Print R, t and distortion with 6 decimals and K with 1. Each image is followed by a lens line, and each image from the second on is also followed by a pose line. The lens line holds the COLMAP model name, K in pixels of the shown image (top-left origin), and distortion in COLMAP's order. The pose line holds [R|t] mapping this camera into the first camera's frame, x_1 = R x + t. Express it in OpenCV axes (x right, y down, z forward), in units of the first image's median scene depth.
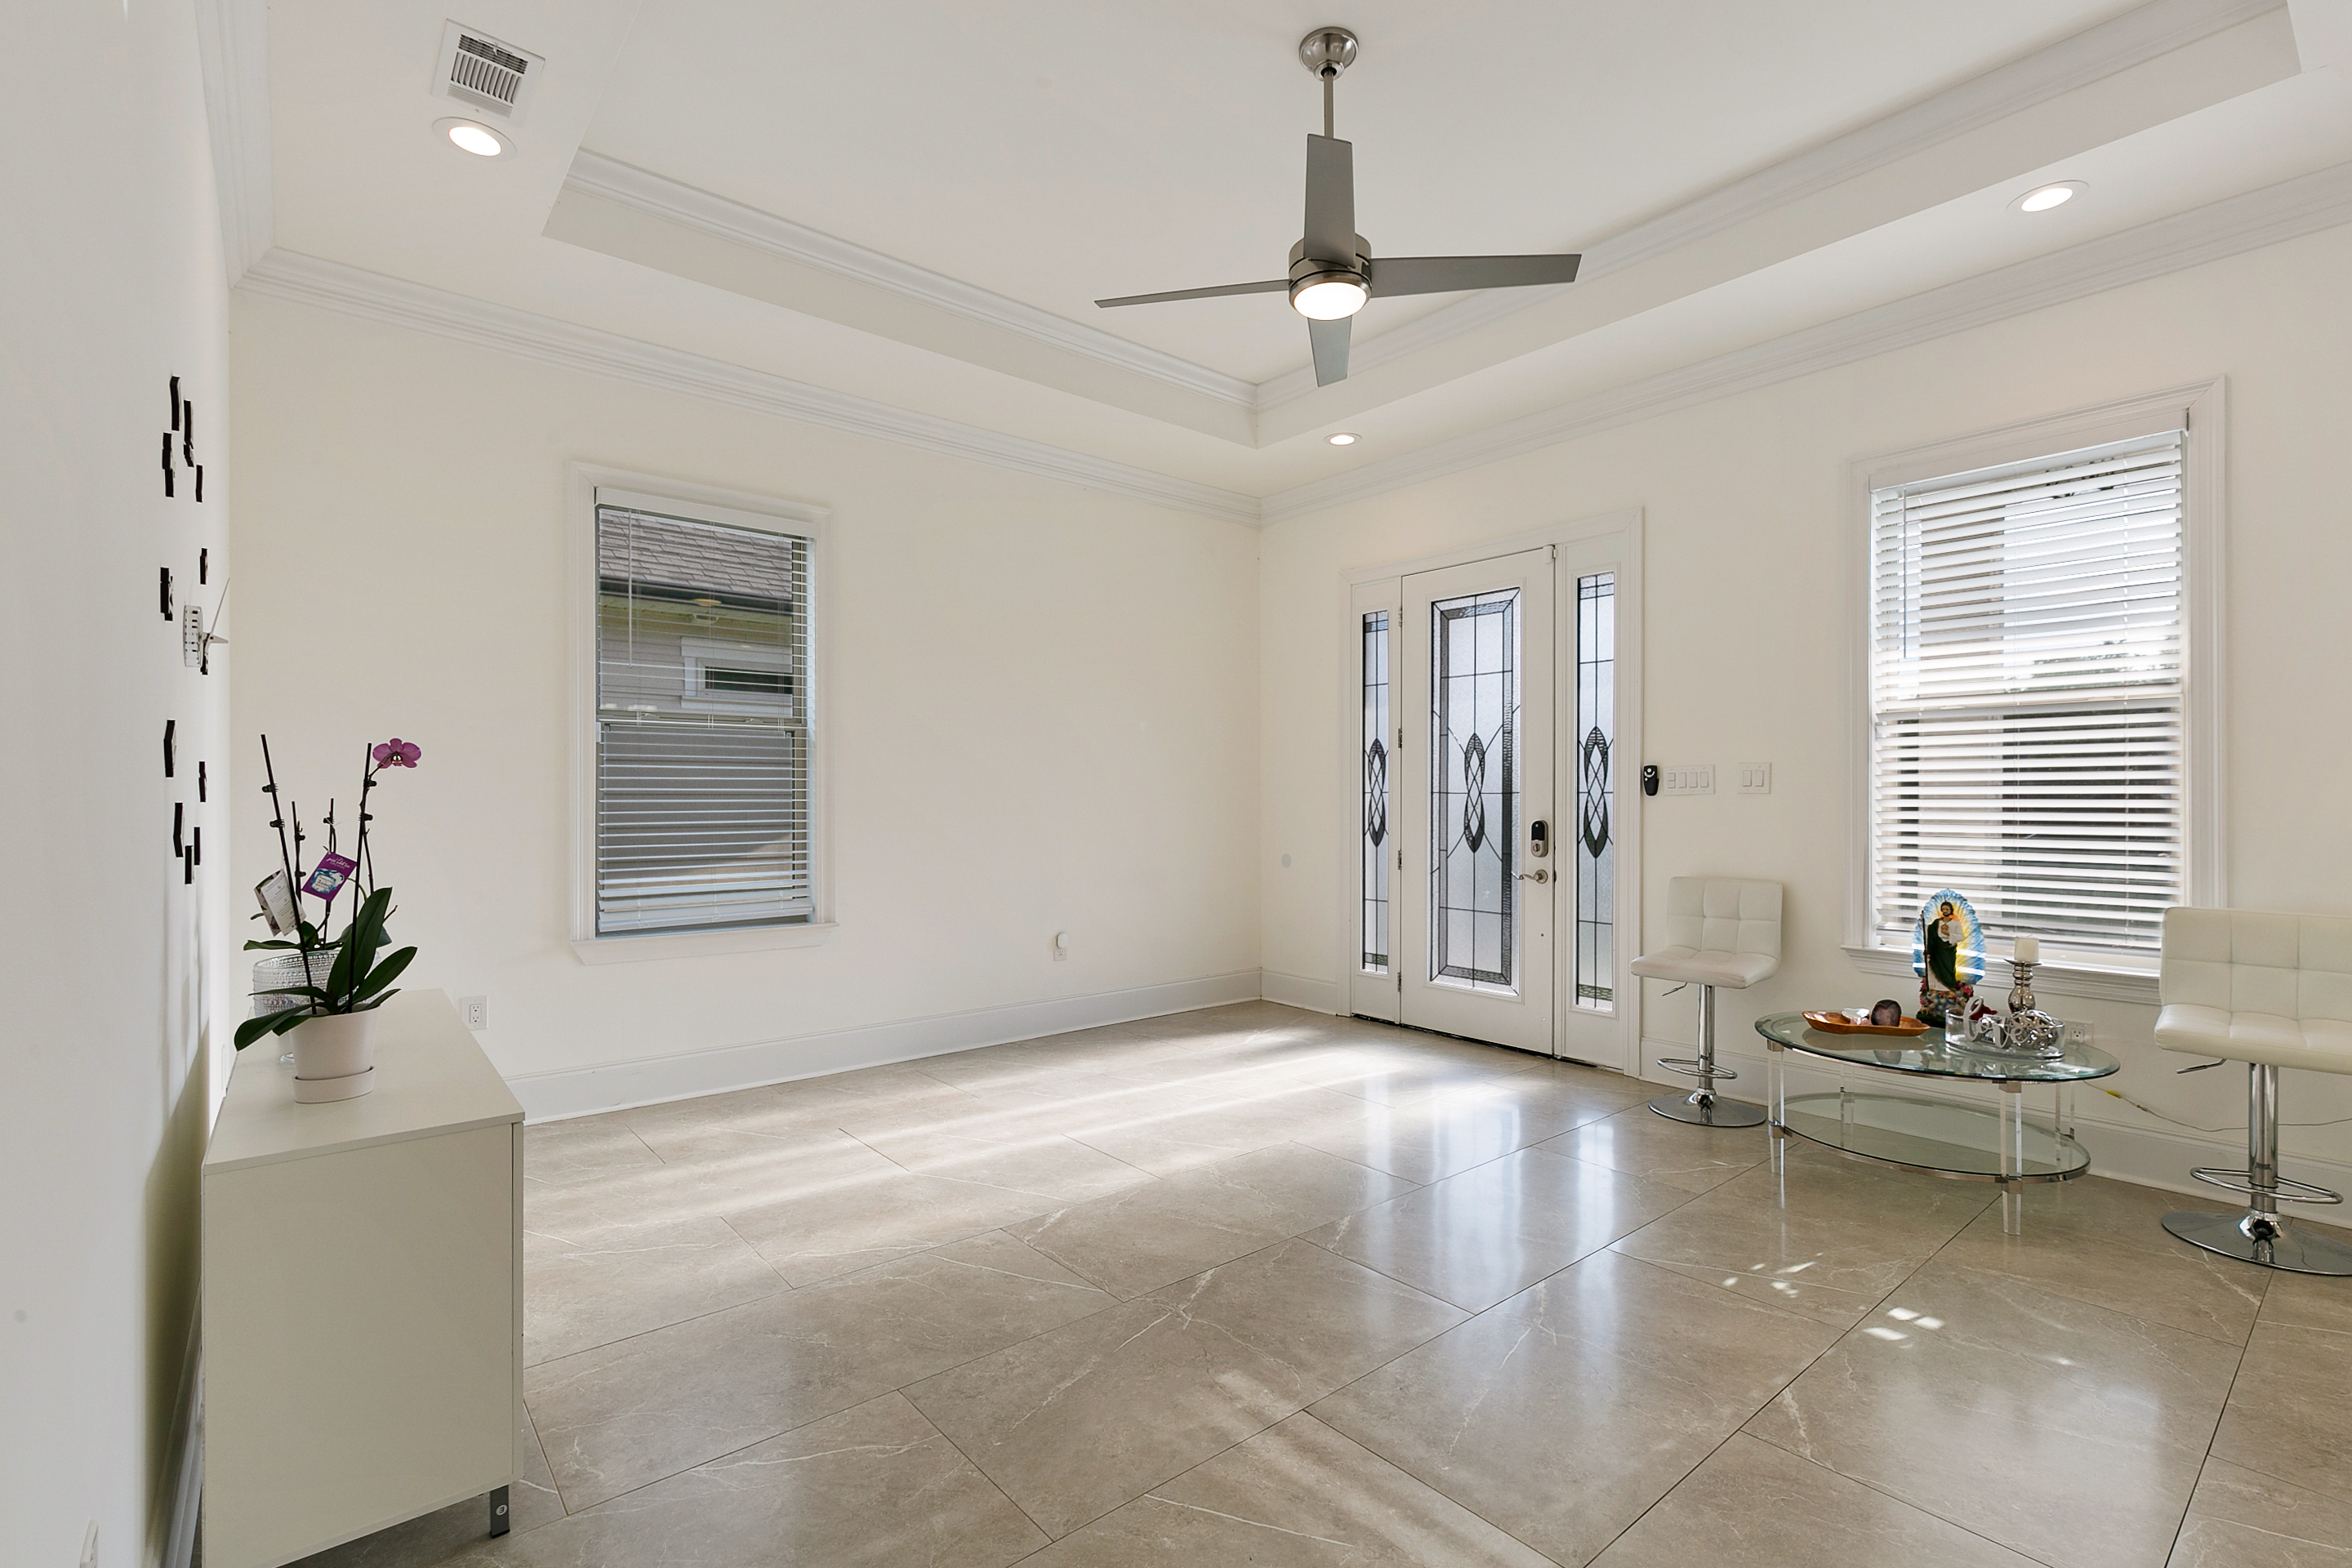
lens RADIAL K [[1056.6, 0, 1180.1], [0, 1056.6, 799.4], [0, 0, 1]] dist [0.001062, 0.000281]
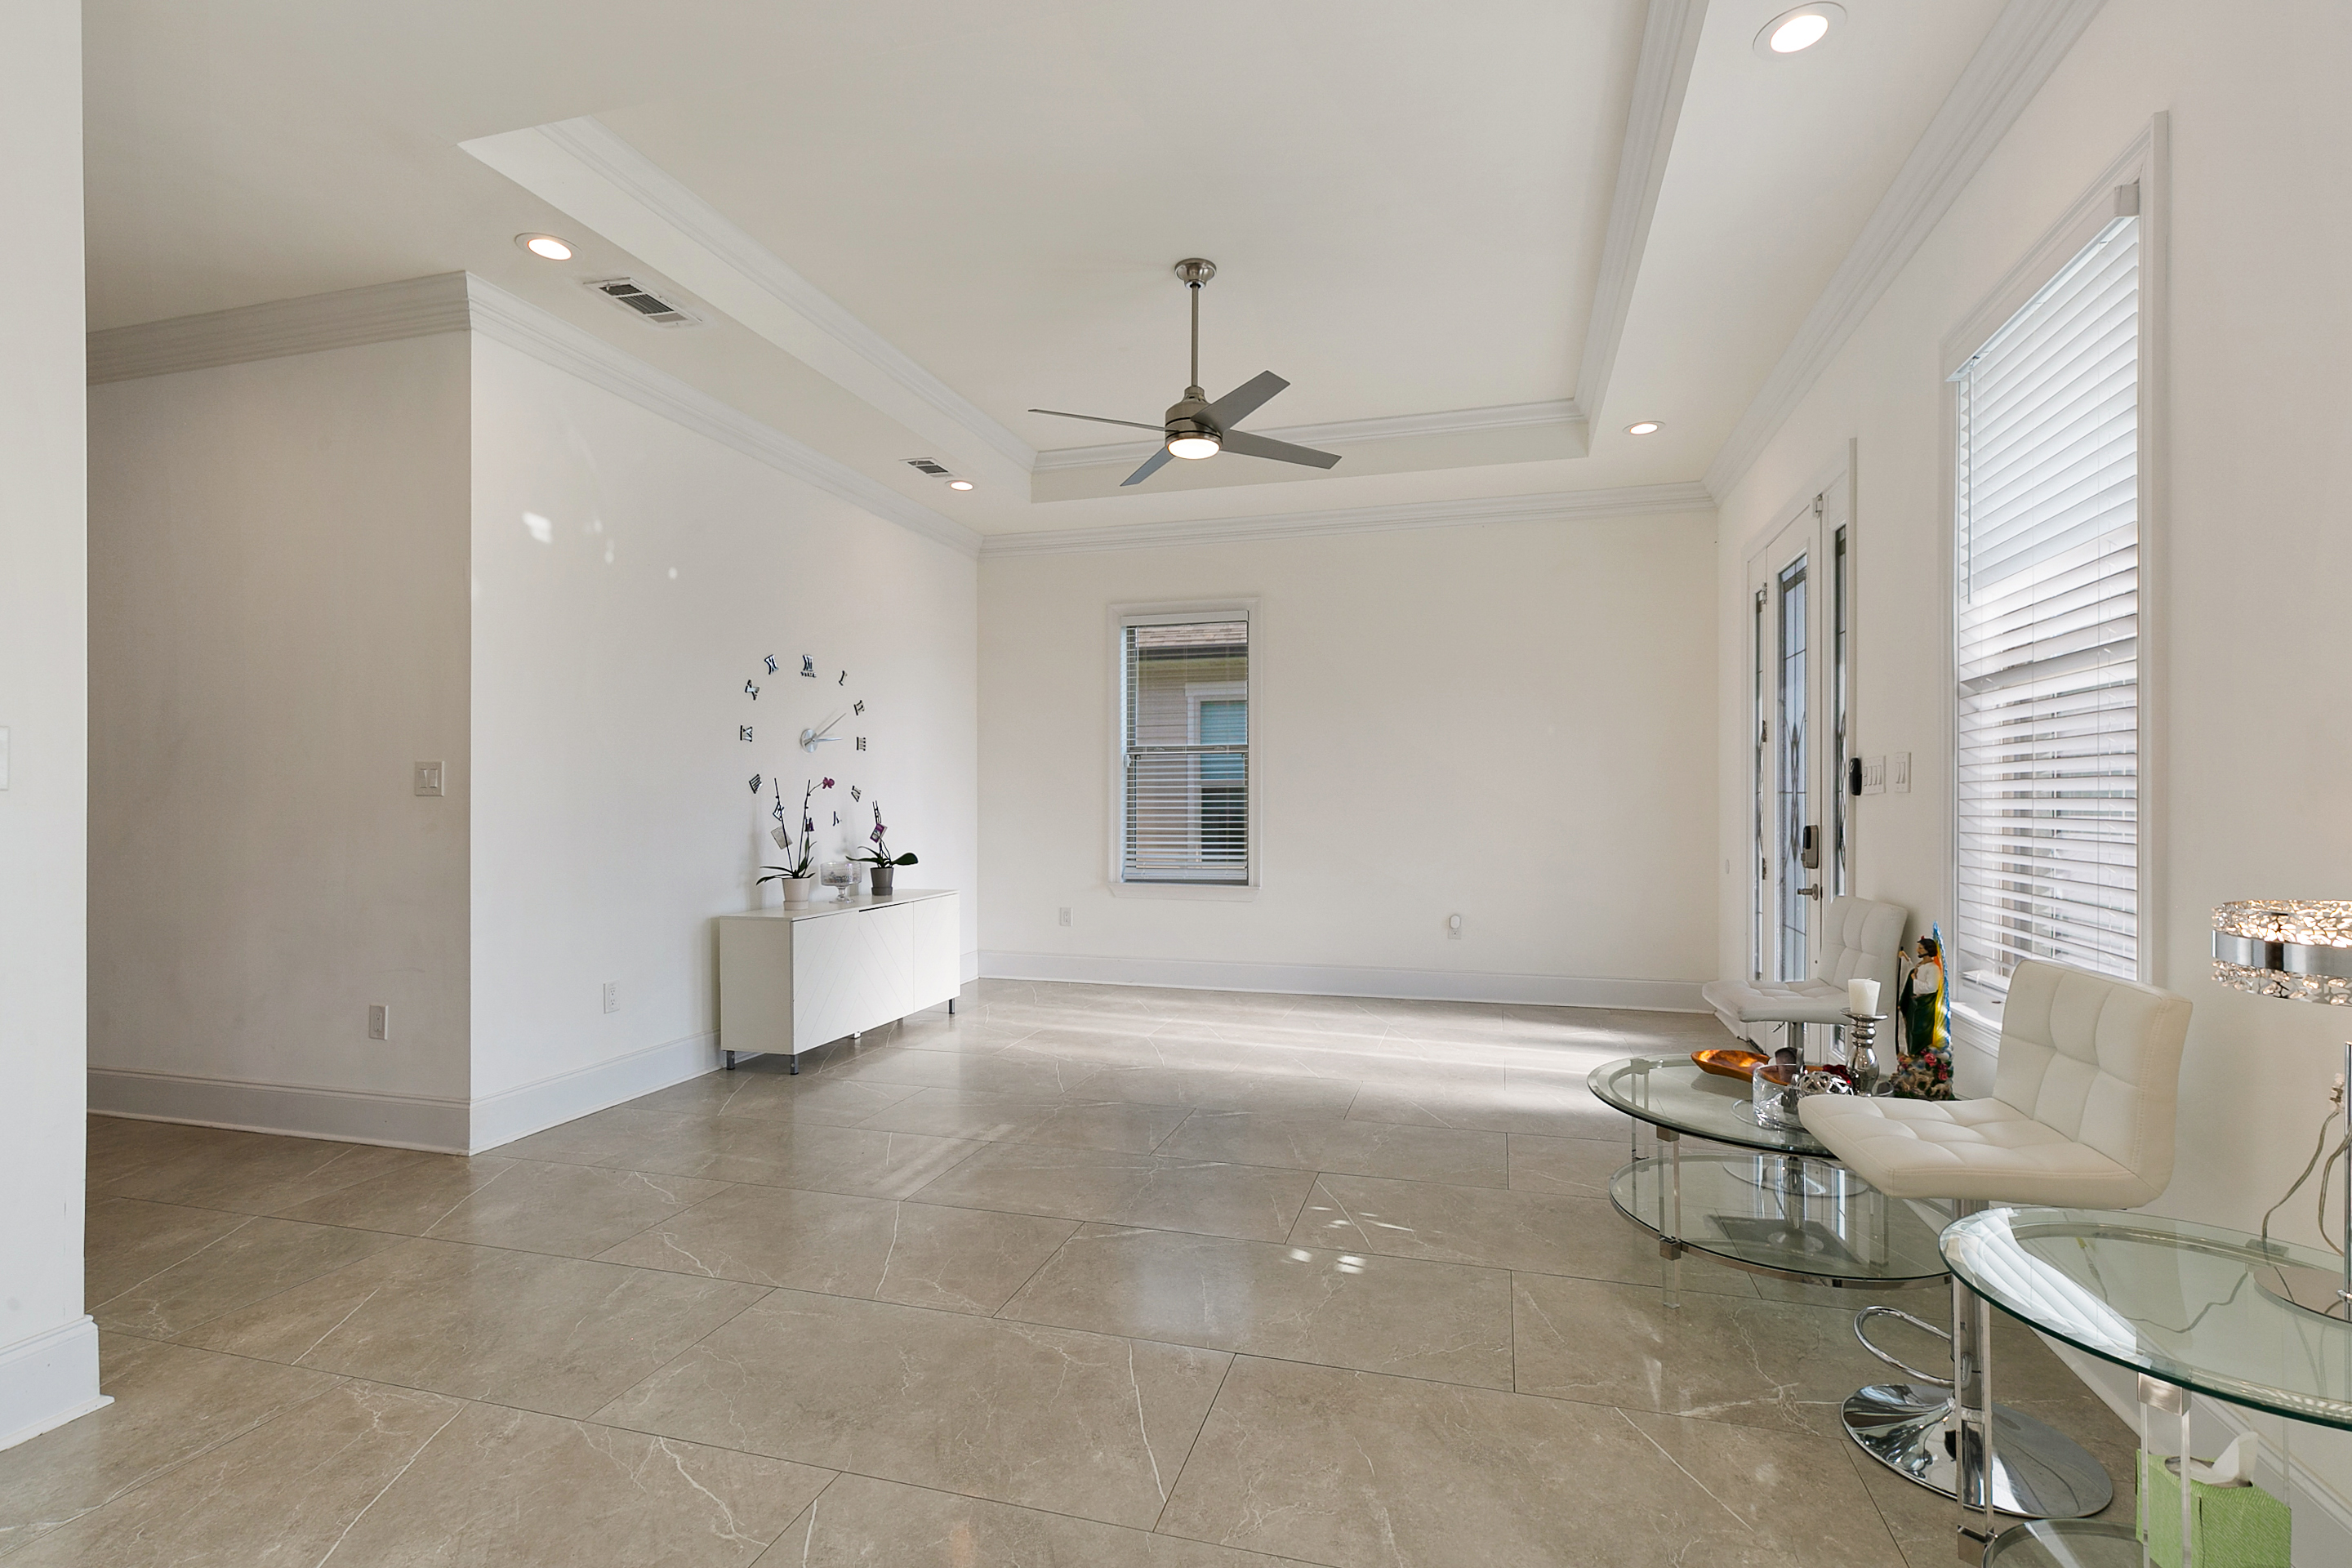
lens RADIAL K [[1056.6, 0, 1180.1], [0, 1056.6, 799.4], [0, 0, 1]] dist [0.001062, 0.000281]
pose [[0.557731, -0.000759, -0.830022, 1.316337], [0.001084, 0.999999, -0.000187, -0.001487], [0.830021, -0.000795, 0.557731, 0.195530]]
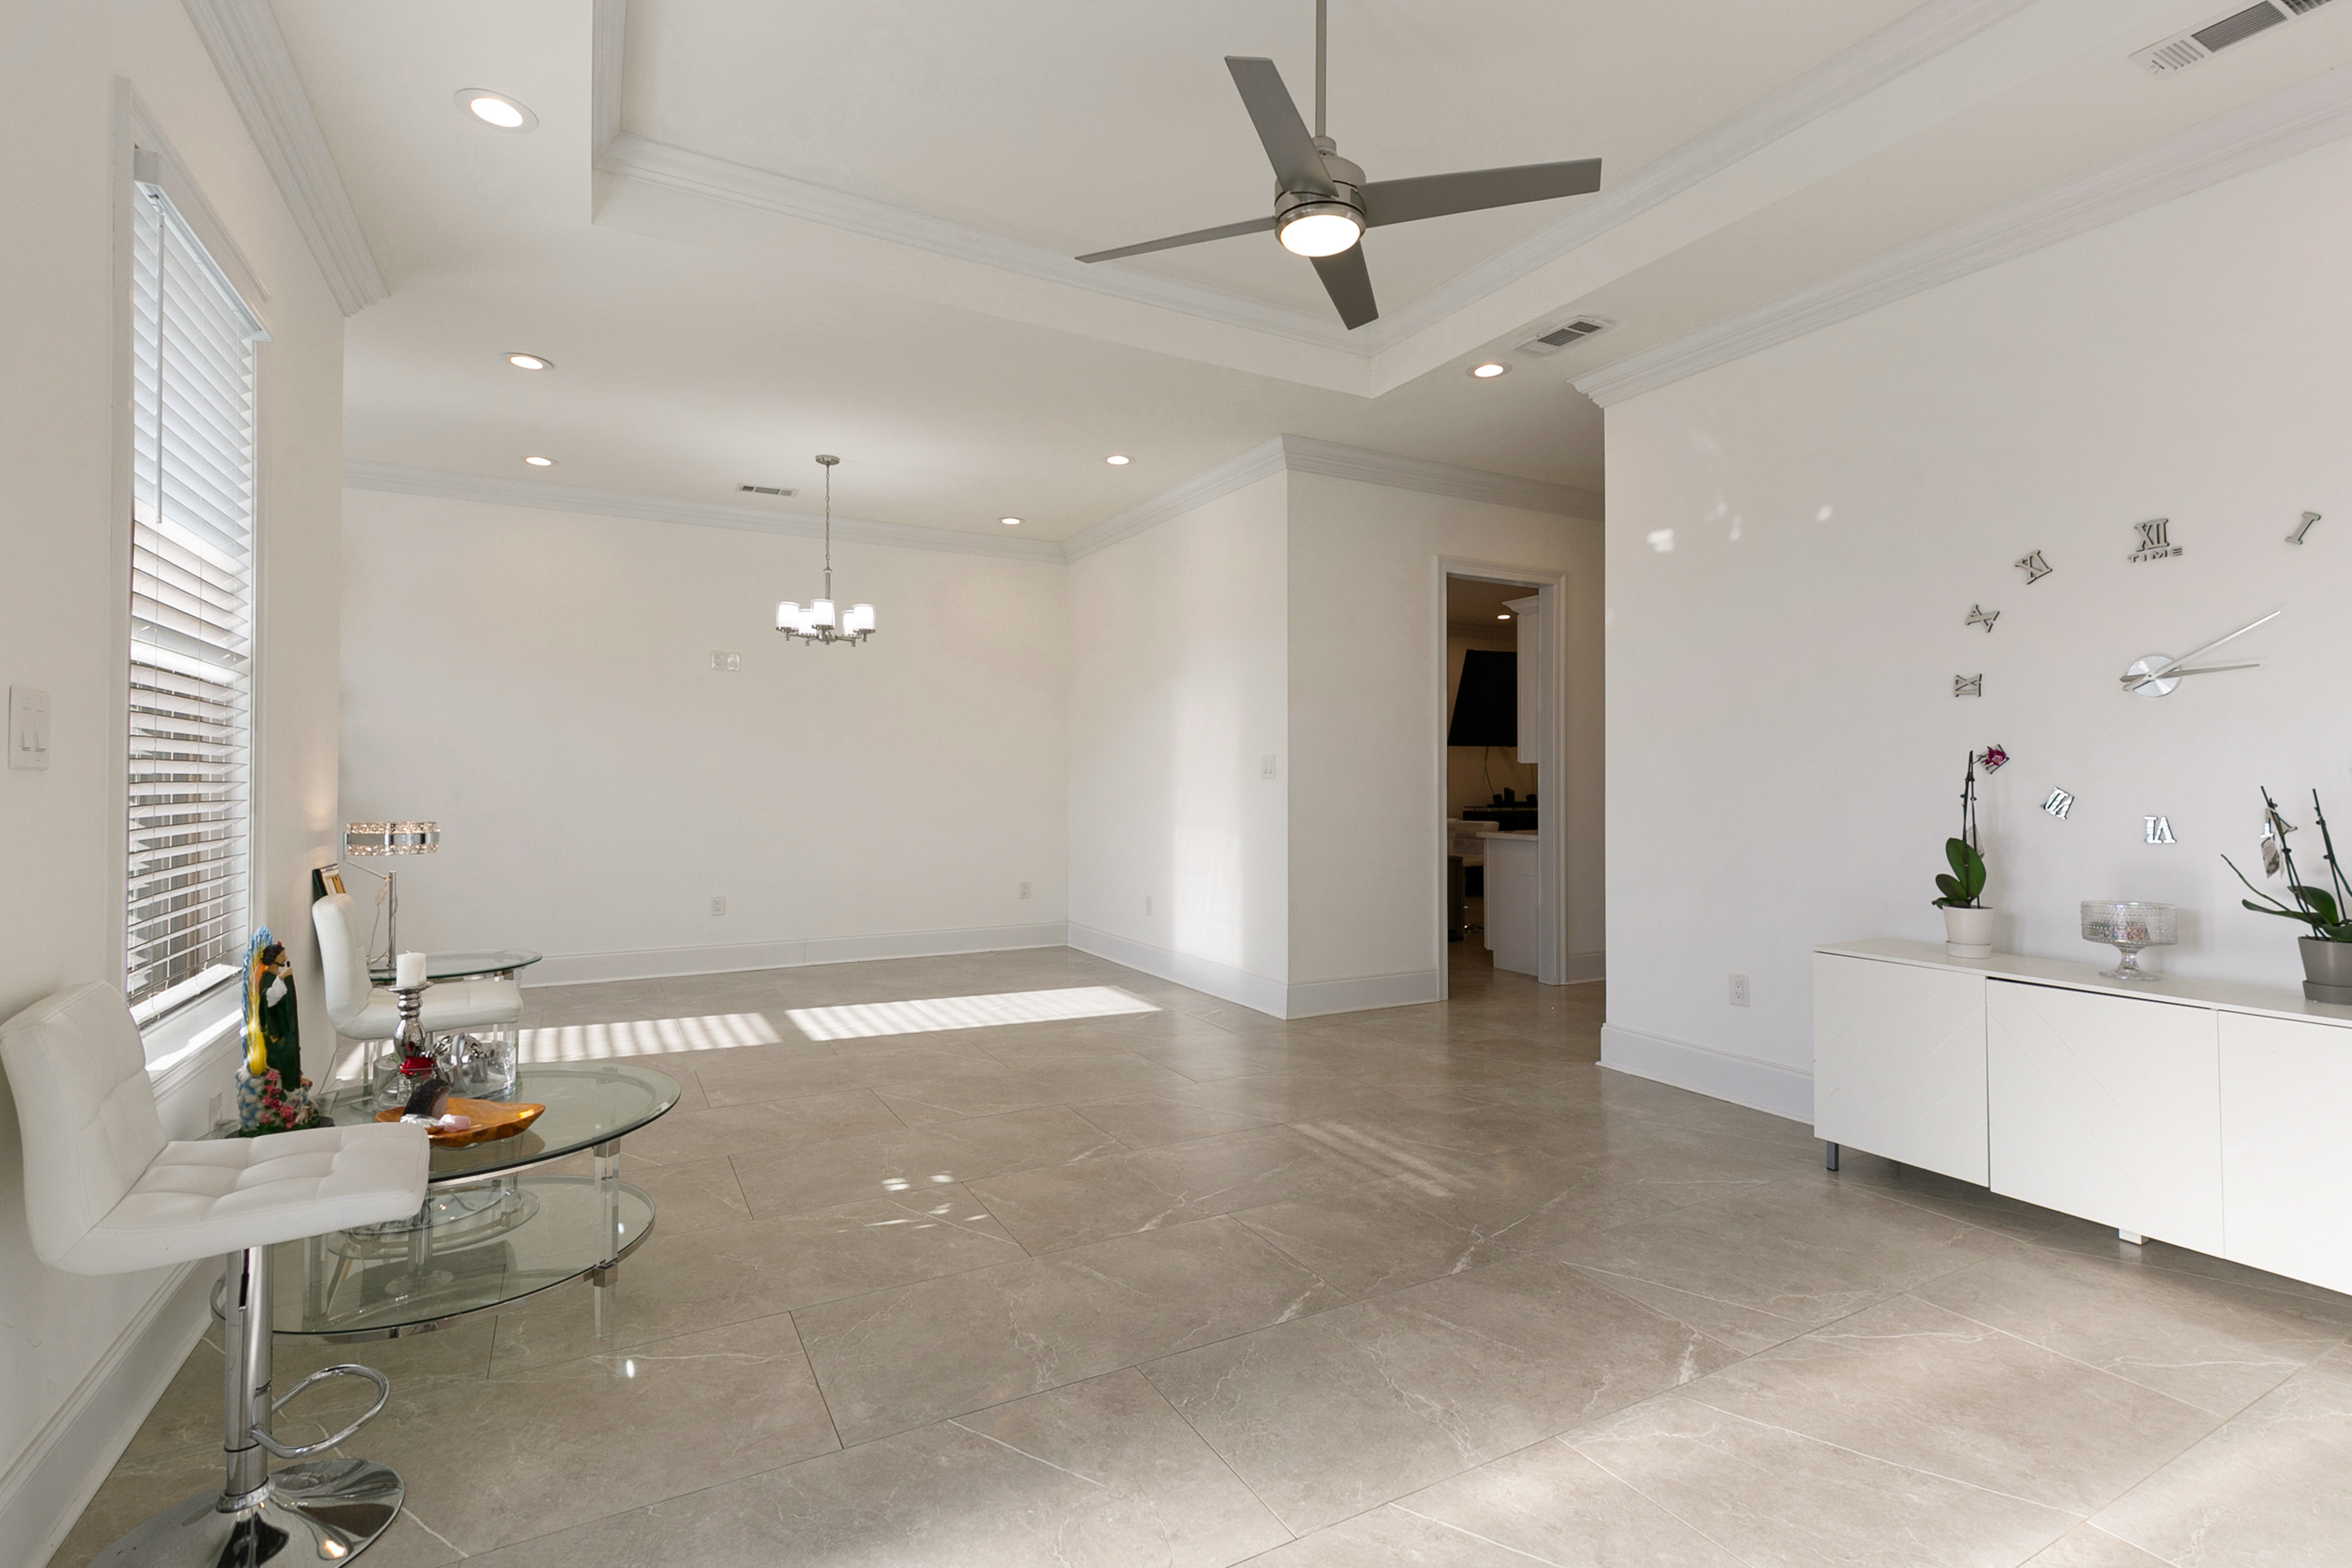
lens RADIAL K [[1068.0, 0, 1217.1], [0, 1068.0, 779.0], [0, 0, 1]] dist [0.026038, 0.000111]
pose [[-0.986351, -0.003416, 0.164622, 0.081786], [-0.004748, 0.999959, -0.007697, 0.004519], [-0.164589, -0.008374, -0.986327, 1.926256]]
